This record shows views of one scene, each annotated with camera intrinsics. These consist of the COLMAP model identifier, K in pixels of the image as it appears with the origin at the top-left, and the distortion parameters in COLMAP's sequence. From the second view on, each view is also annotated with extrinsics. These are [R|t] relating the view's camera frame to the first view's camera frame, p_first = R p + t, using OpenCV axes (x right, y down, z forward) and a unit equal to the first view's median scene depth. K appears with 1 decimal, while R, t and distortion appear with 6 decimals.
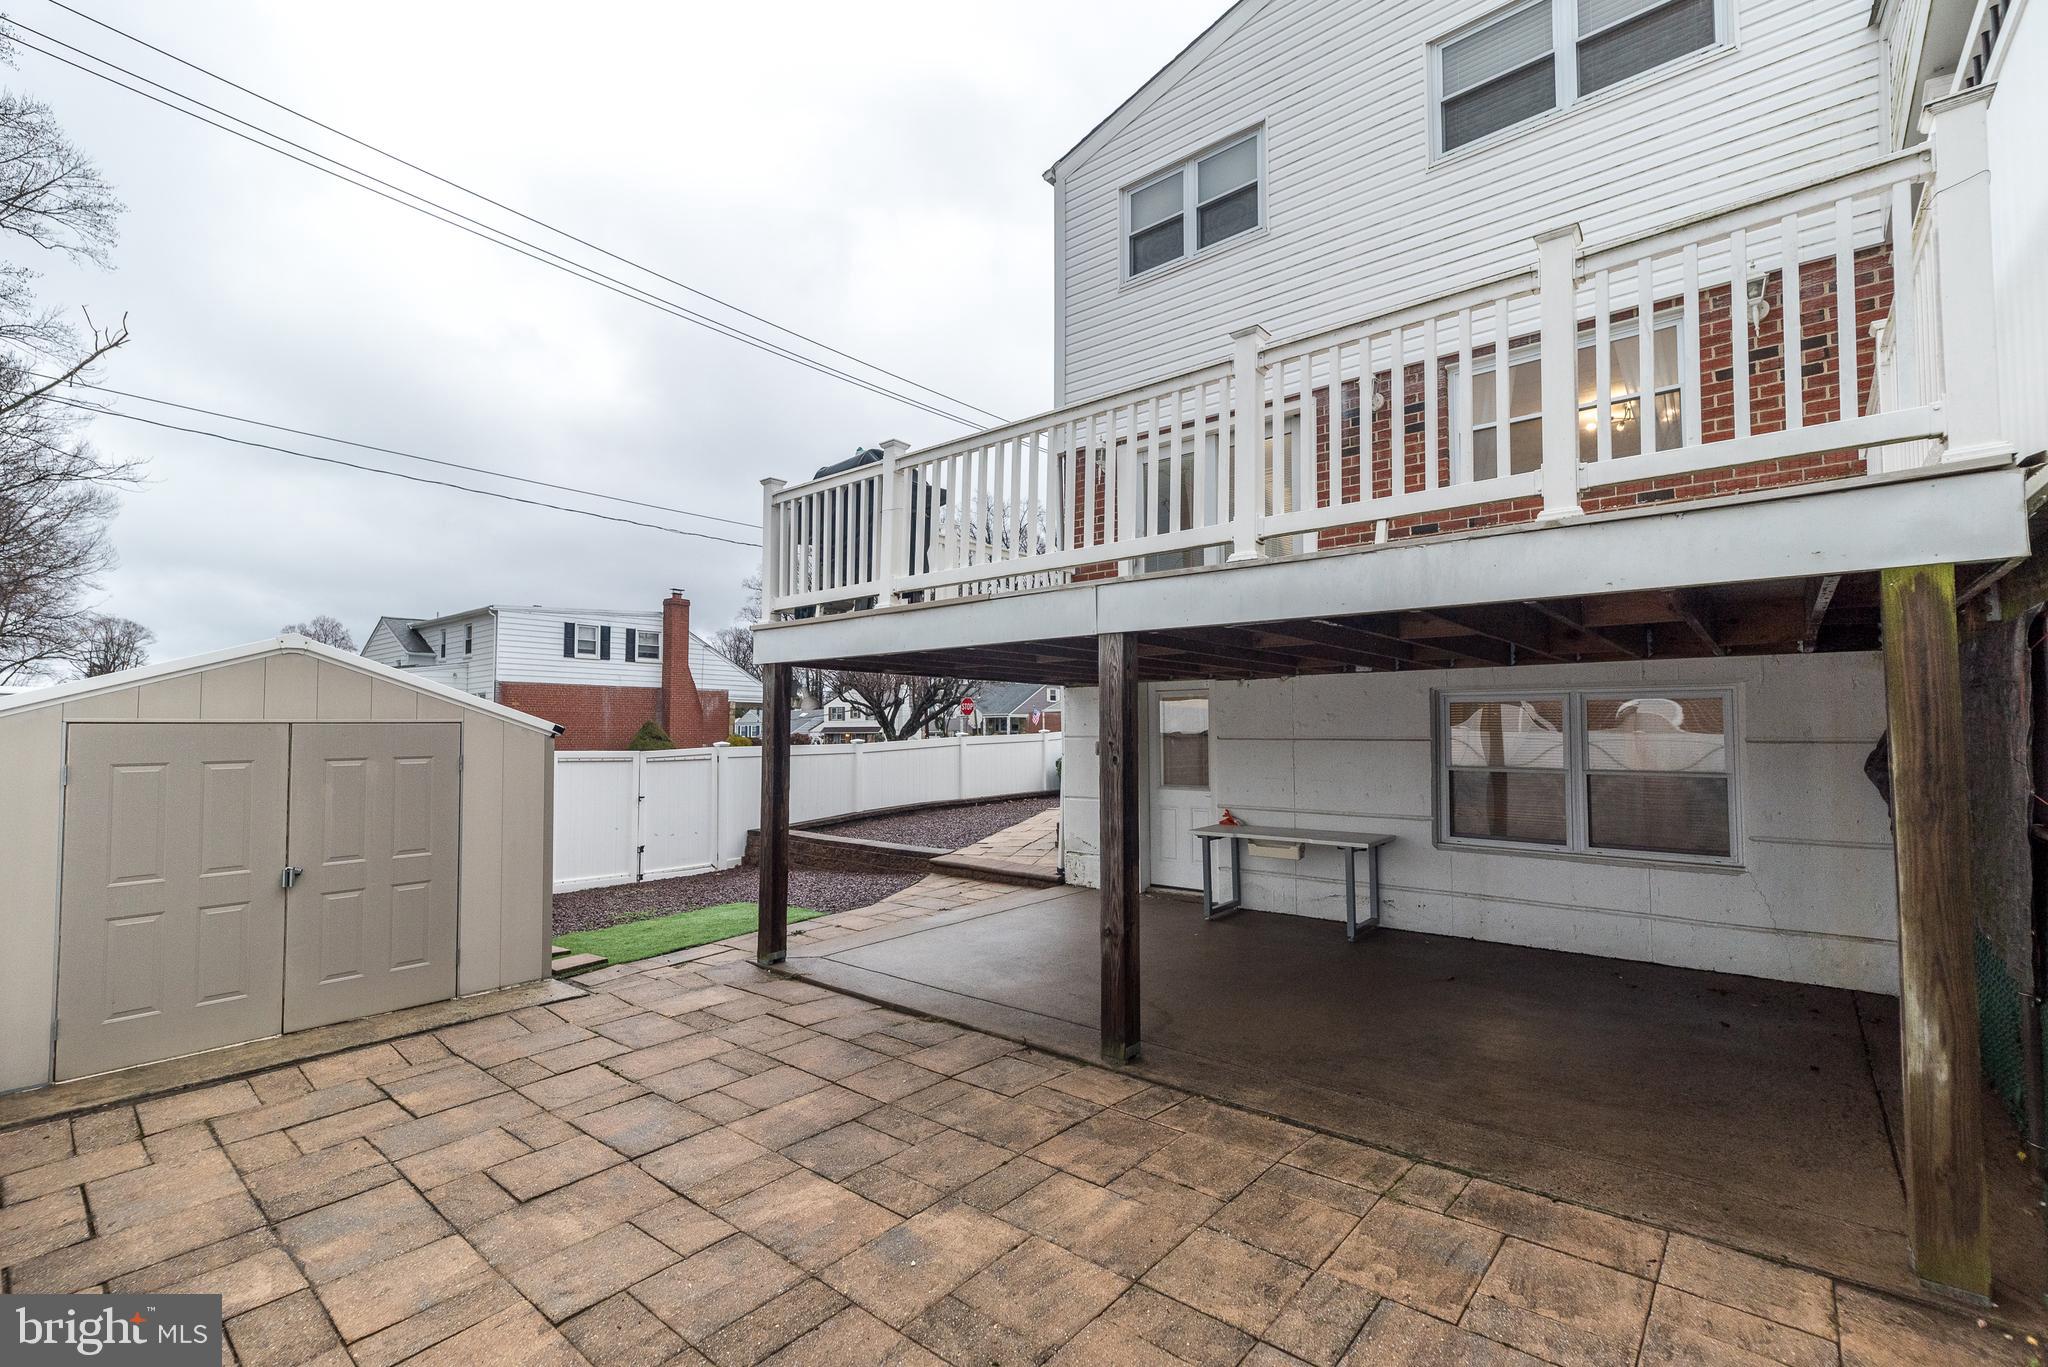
lens RADIAL K [[888.8, 0, 1026.3], [0, 888.8, 688.3], [0, 0, 1]] dist [0.002986, 0.000493]
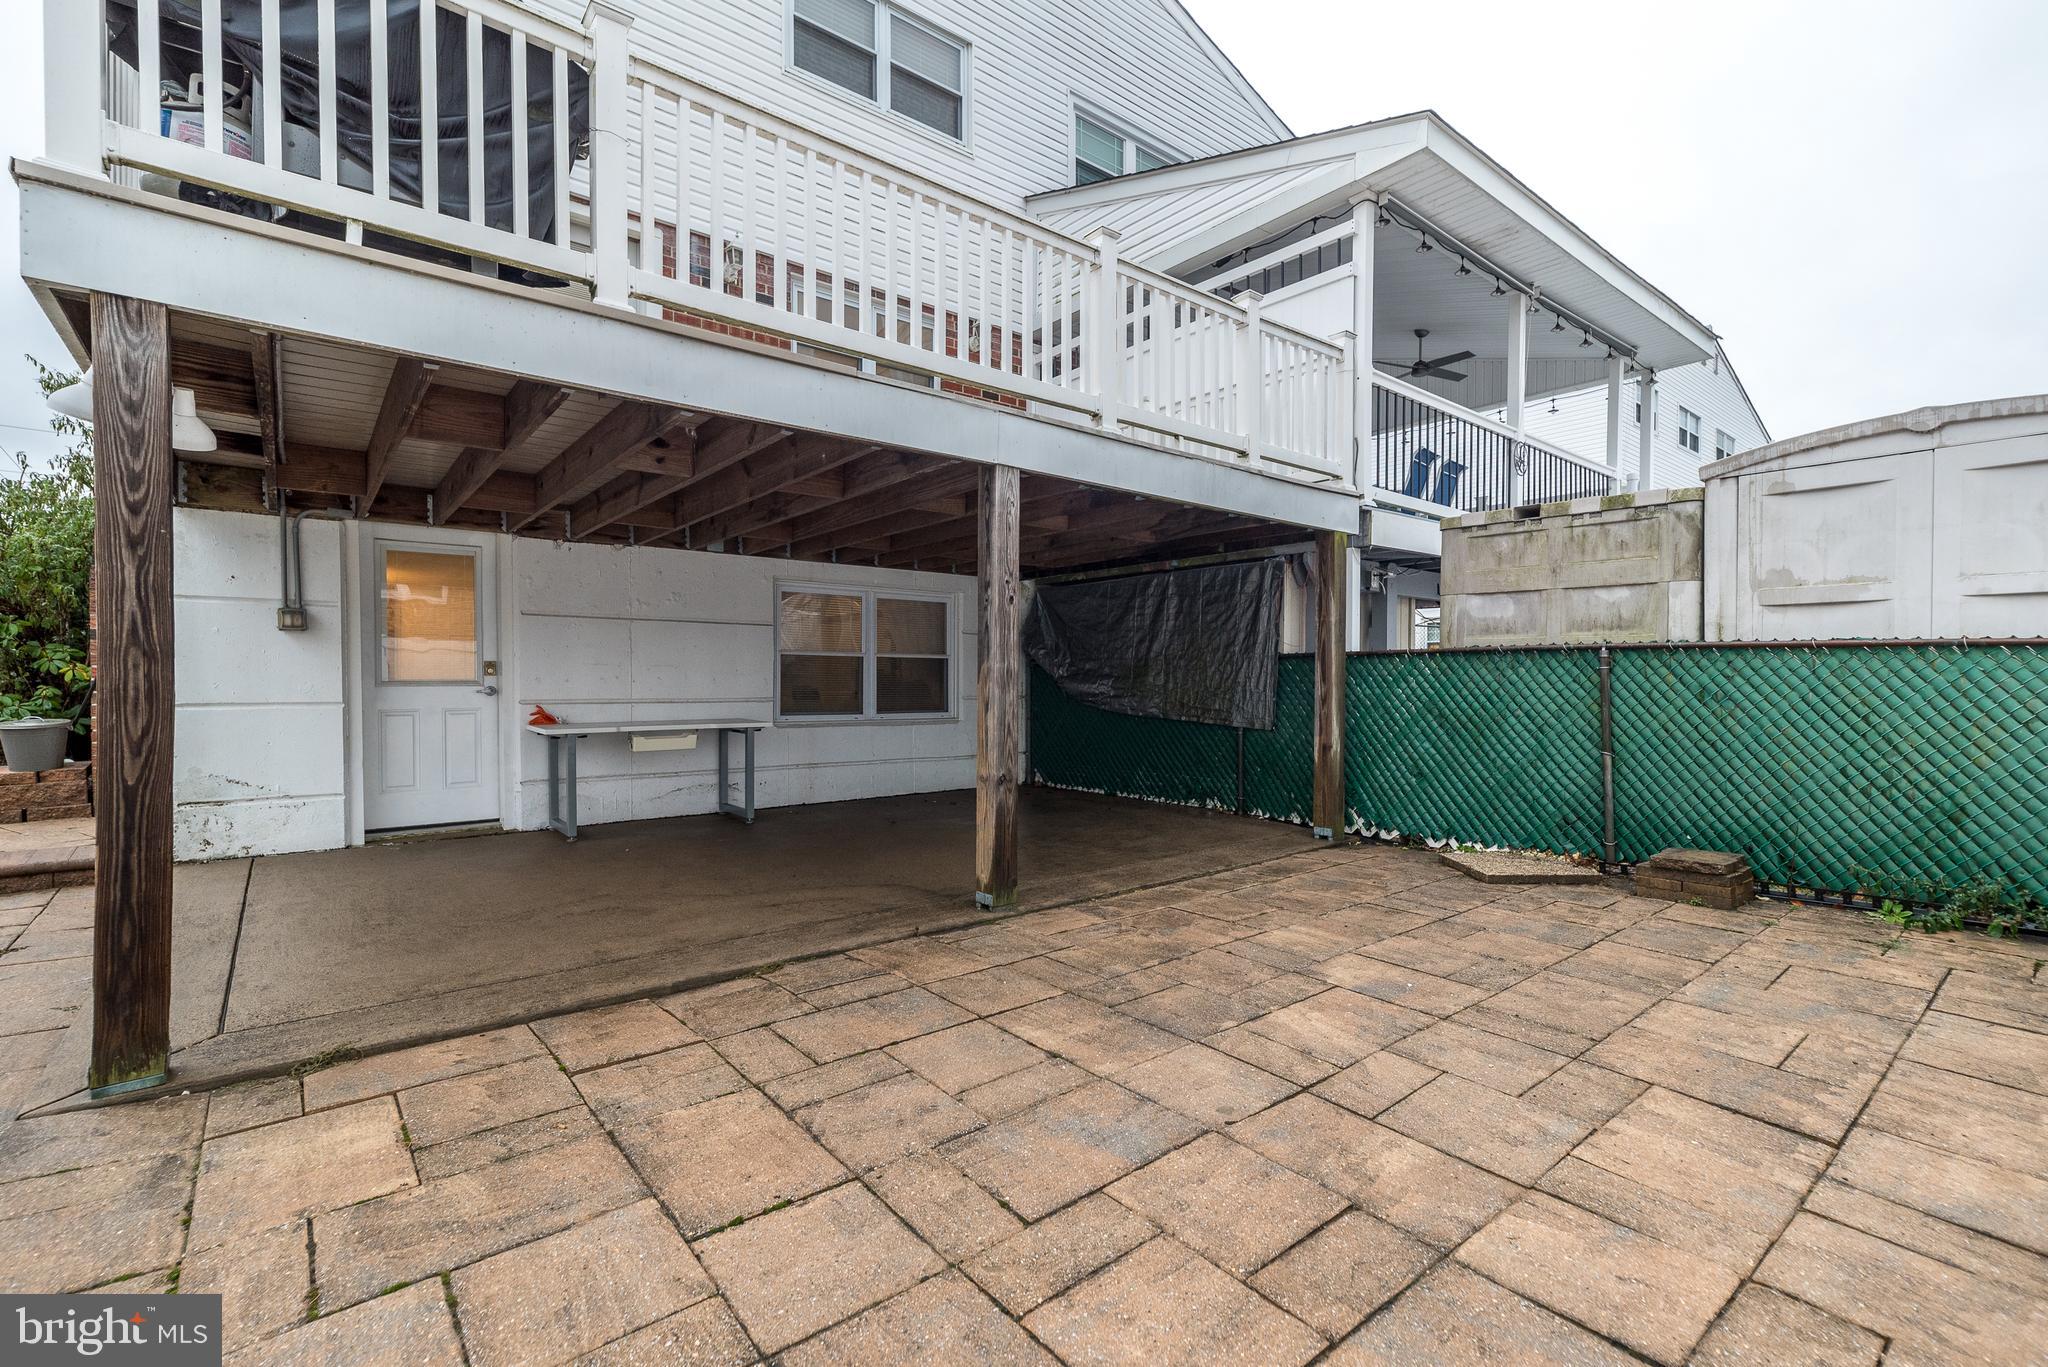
lens RADIAL K [[920.8, 0, 1019.7], [0, 920.8, 680.9], [0, 0, 1]] dist [0.005461, 0.000470]
pose [[0.185375, 0.002804, 0.982664, -0.956438], [-0.048521, 0.998802, 0.006303, 0.177079], [-0.981469, -0.048848, 0.185289, 0.875443]]
